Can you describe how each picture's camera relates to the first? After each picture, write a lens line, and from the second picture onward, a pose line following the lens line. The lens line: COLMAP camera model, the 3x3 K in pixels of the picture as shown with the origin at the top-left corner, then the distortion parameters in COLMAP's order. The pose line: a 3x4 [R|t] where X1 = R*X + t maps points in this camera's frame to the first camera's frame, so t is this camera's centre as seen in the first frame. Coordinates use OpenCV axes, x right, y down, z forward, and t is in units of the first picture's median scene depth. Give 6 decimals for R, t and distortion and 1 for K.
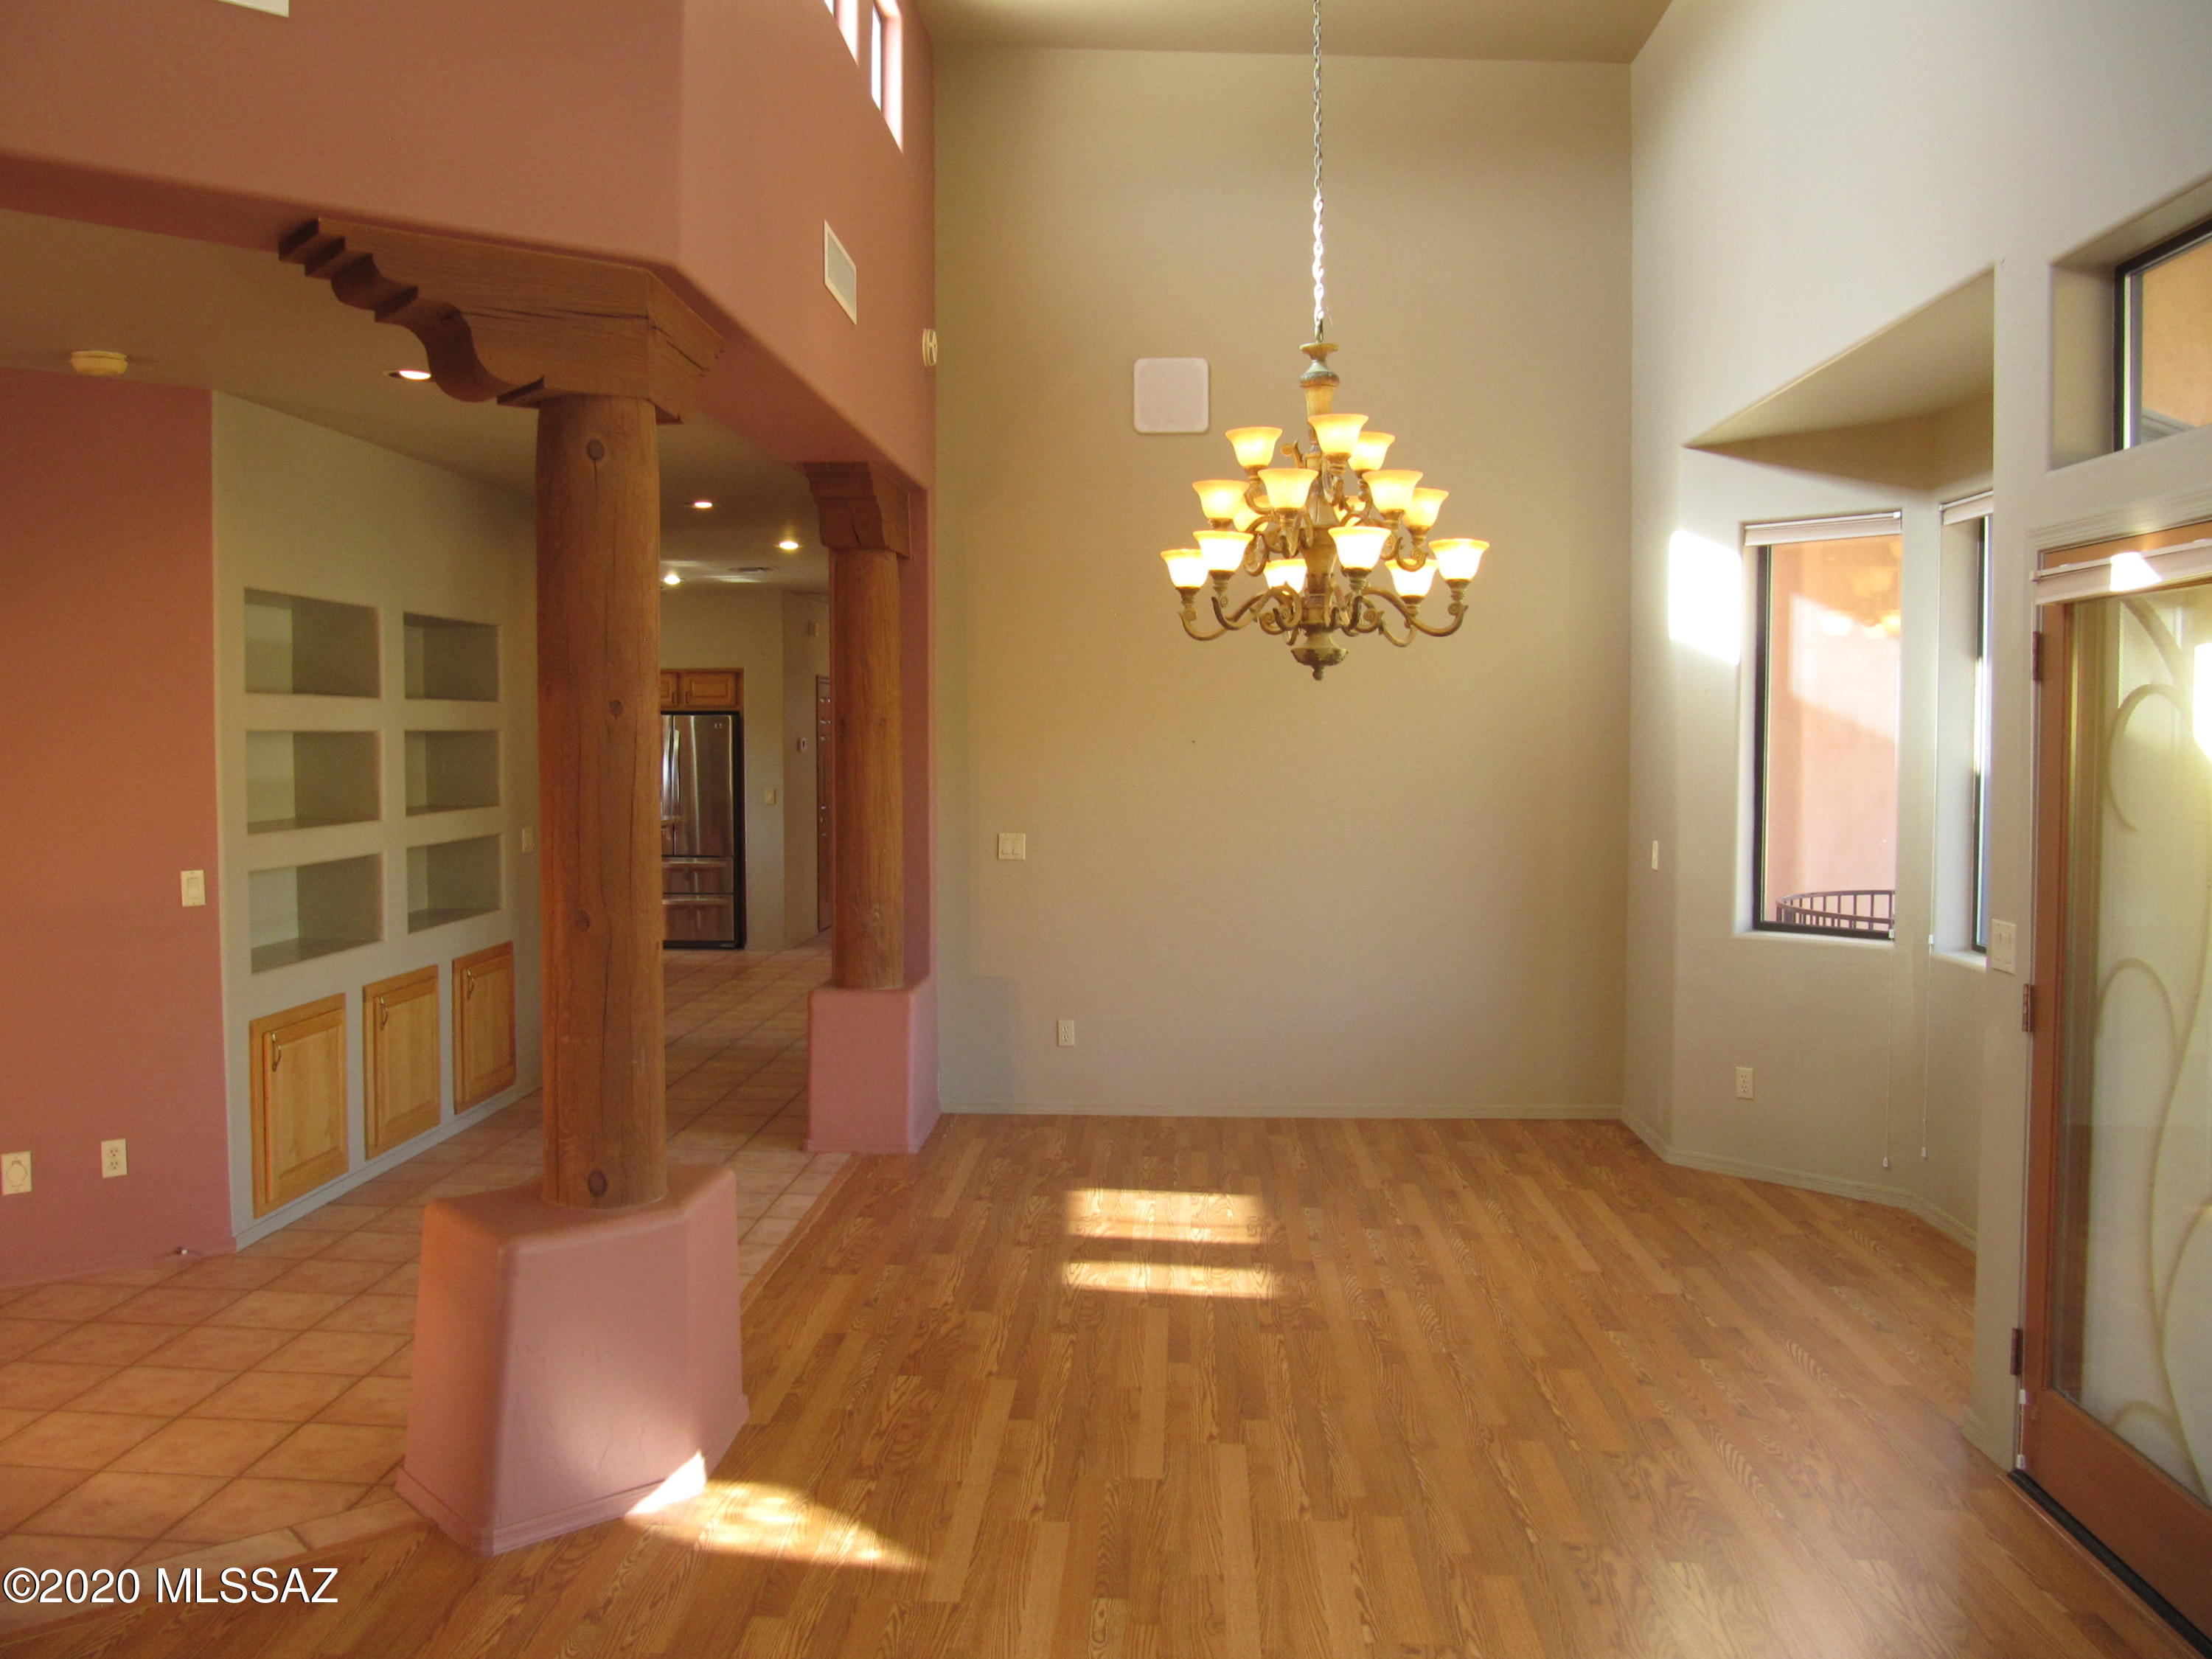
lens RADIAL K [[1820.9, 0, 1040.9], [0, 1820.9, 834.7], [0, 0, 1]] dist [-0.033057, 0.000312]
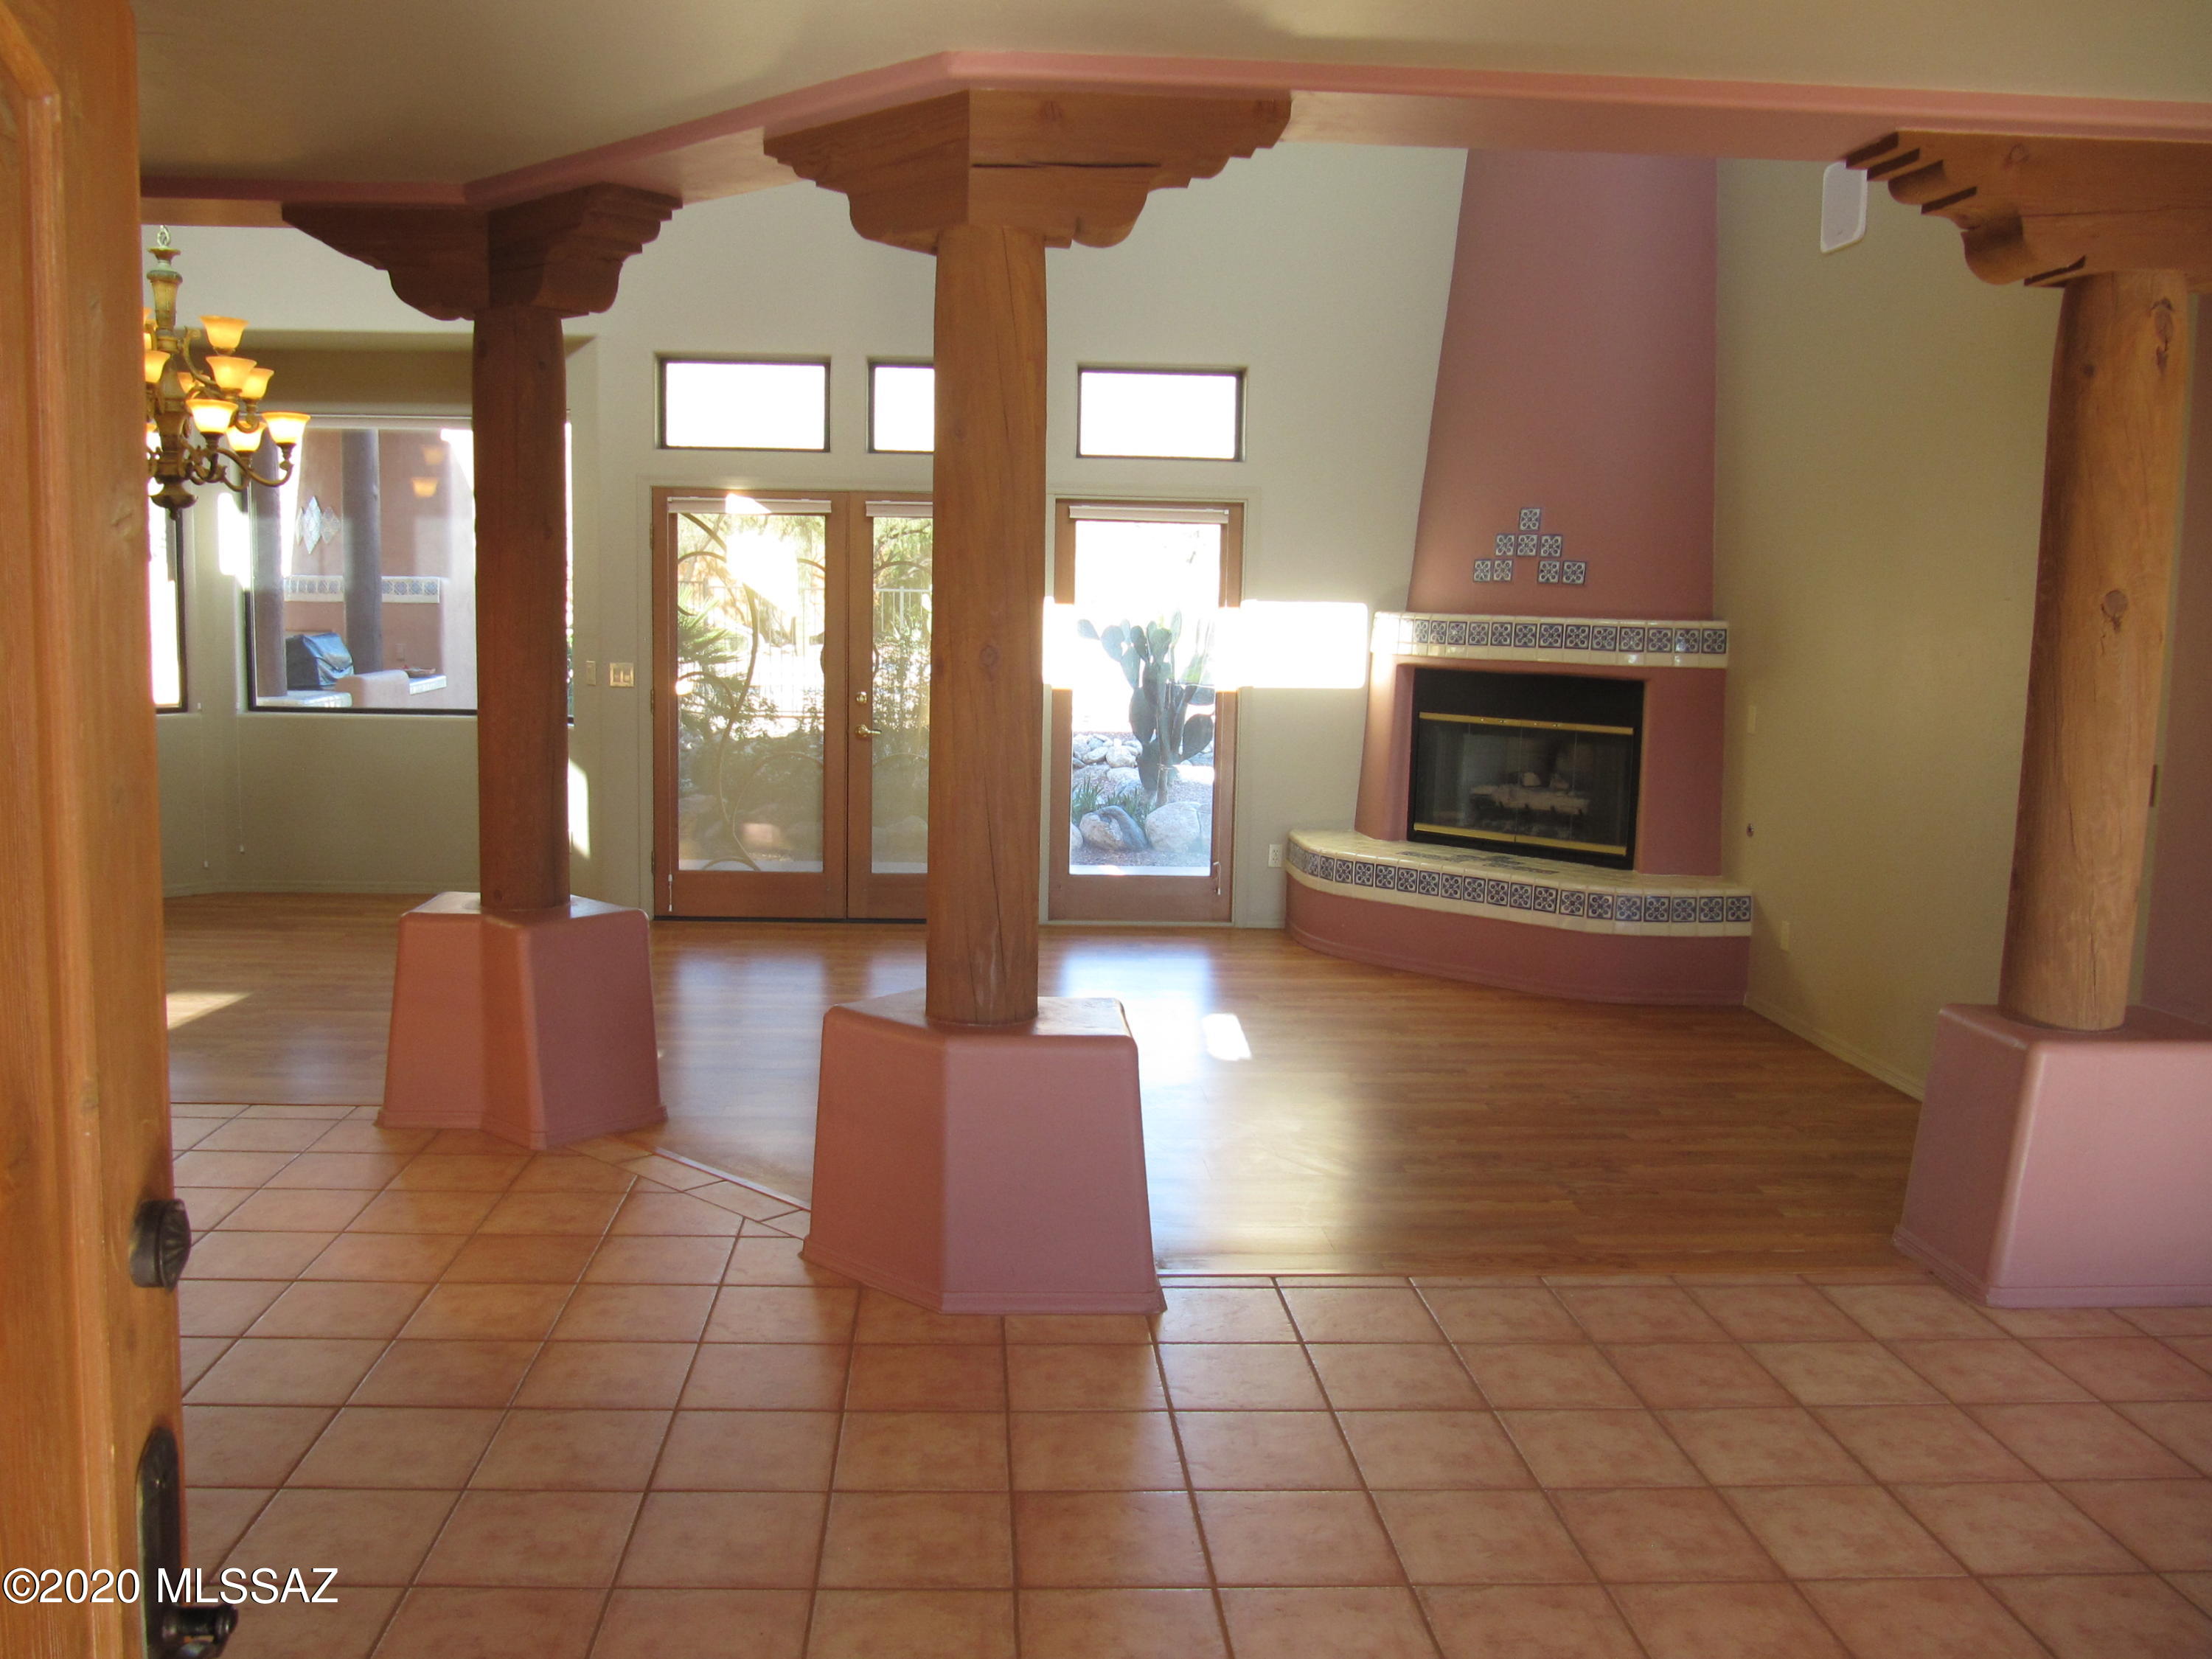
lens RADIAL K [[1820.9, 0, 1040.9], [0, 1820.9, 834.7], [0, 0, 1]] dist [-0.033057, 0.000312]
pose [[-0.122774, -0.128144, 0.984127, -1.467769], [0.040084, 0.990179, 0.133933, -0.015762], [-0.991625, 0.055891, -0.116432, 0.705898]]
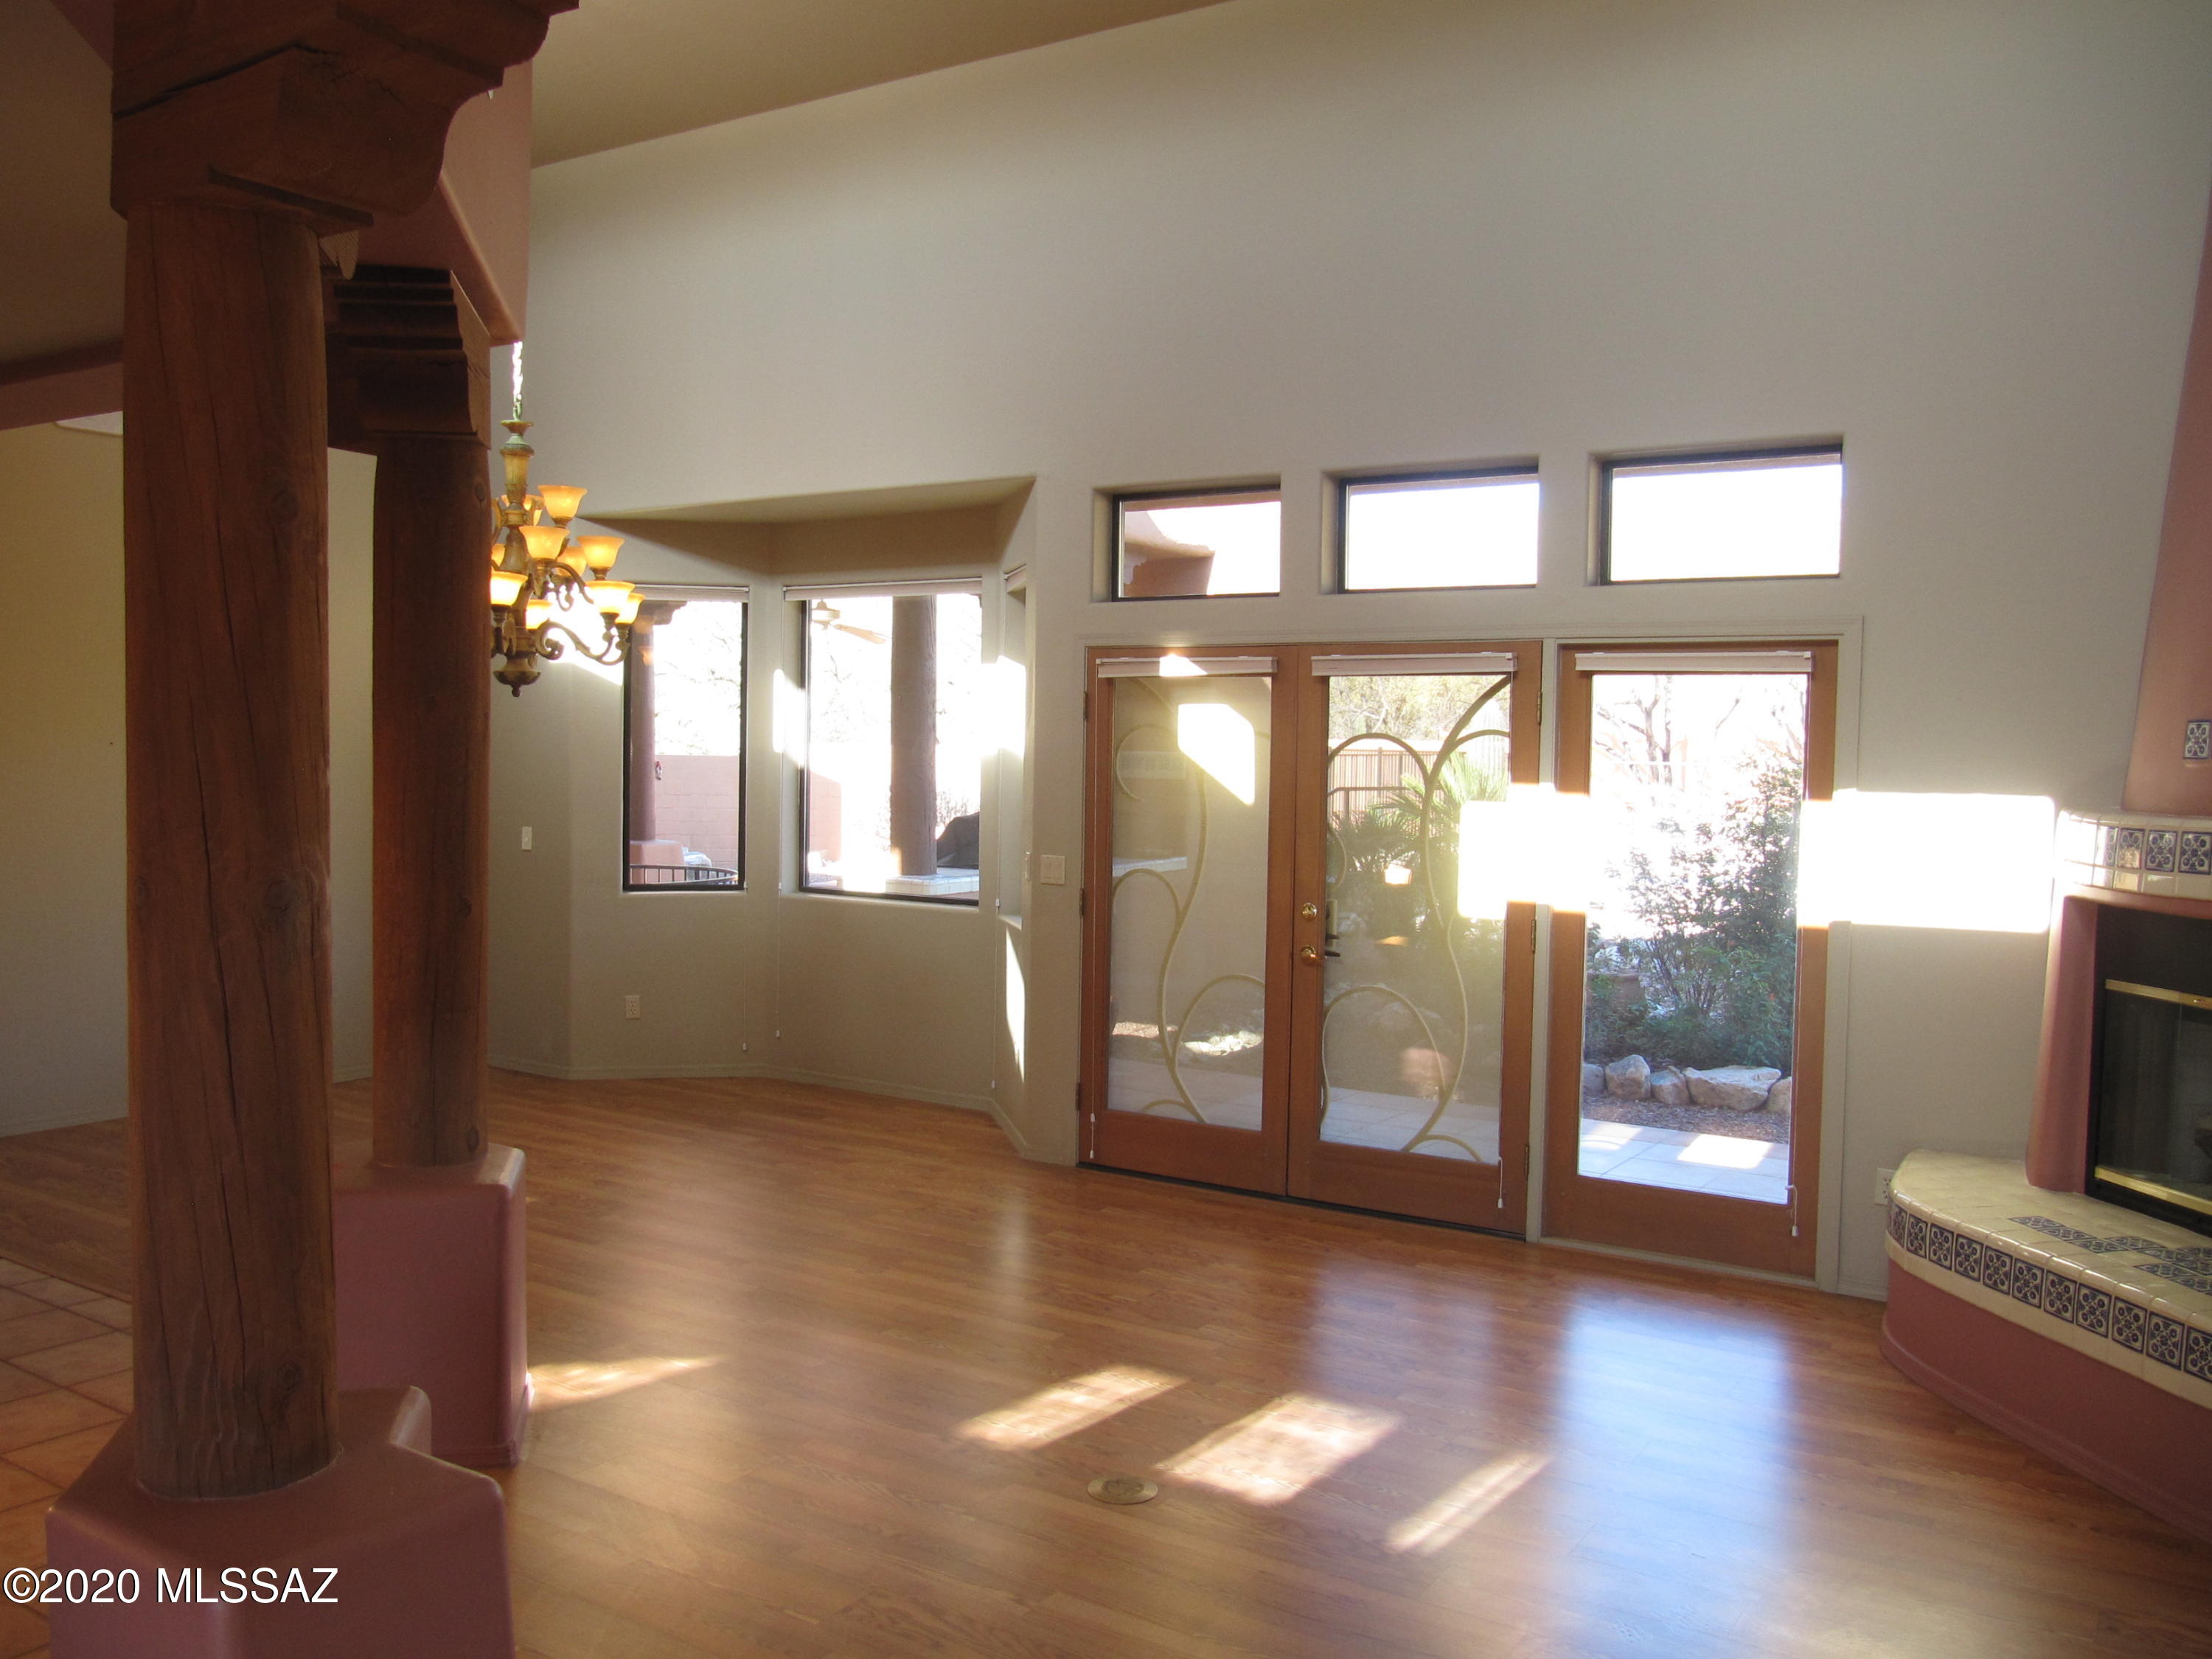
lens RADIAL K [[1832.1, 0, 1106.0], [0, 1832.1, 829.5], [0, 0, 1]] dist [-0.043146, 0.009005]
pose [[0.476029, -0.033725, 0.878783, -0.915110], [0.033660, 0.999231, 0.020113, -0.009947], [-0.878785, 0.020006, 0.476798, 0.097438]]
